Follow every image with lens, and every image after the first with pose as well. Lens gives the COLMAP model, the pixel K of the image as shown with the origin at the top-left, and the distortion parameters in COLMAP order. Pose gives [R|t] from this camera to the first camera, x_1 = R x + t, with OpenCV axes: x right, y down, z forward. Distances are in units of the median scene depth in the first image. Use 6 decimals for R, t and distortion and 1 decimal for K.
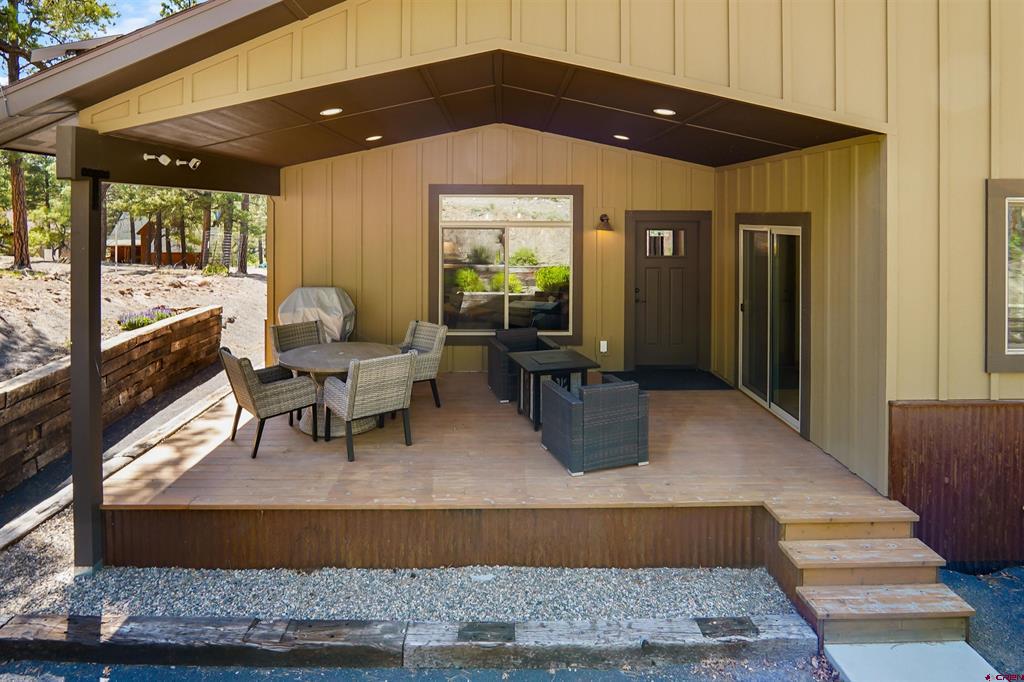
lens RADIAL K [[579.1, 0, 511.7], [0, 579.1, 208.8], [0, 0, 1]] dist [-0.015504, -0.000127]
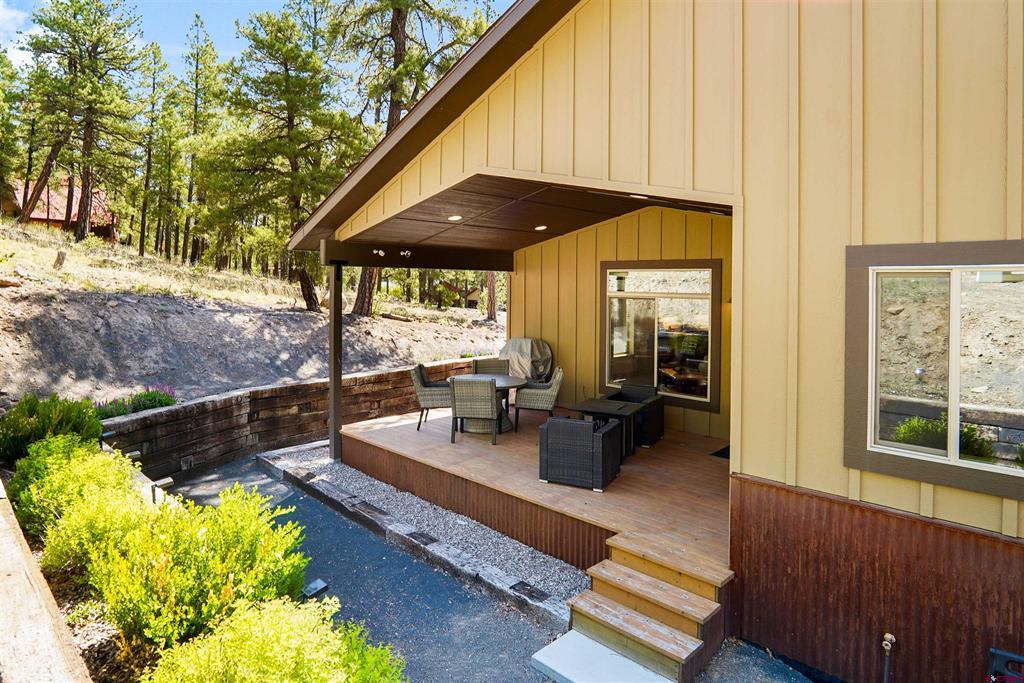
lens RADIAL K [[575.7, 0, 510.3], [0, 575.7, 281.1], [0, 0, 1]] dist [-0.028261, 0.002303]
pose [[0.707337, 0.002114, -0.706873, 1.090948], [-0.004294, 0.999990, -0.001307, 0.004156], [0.706863, 0.003959, 0.707339, 0.016902]]
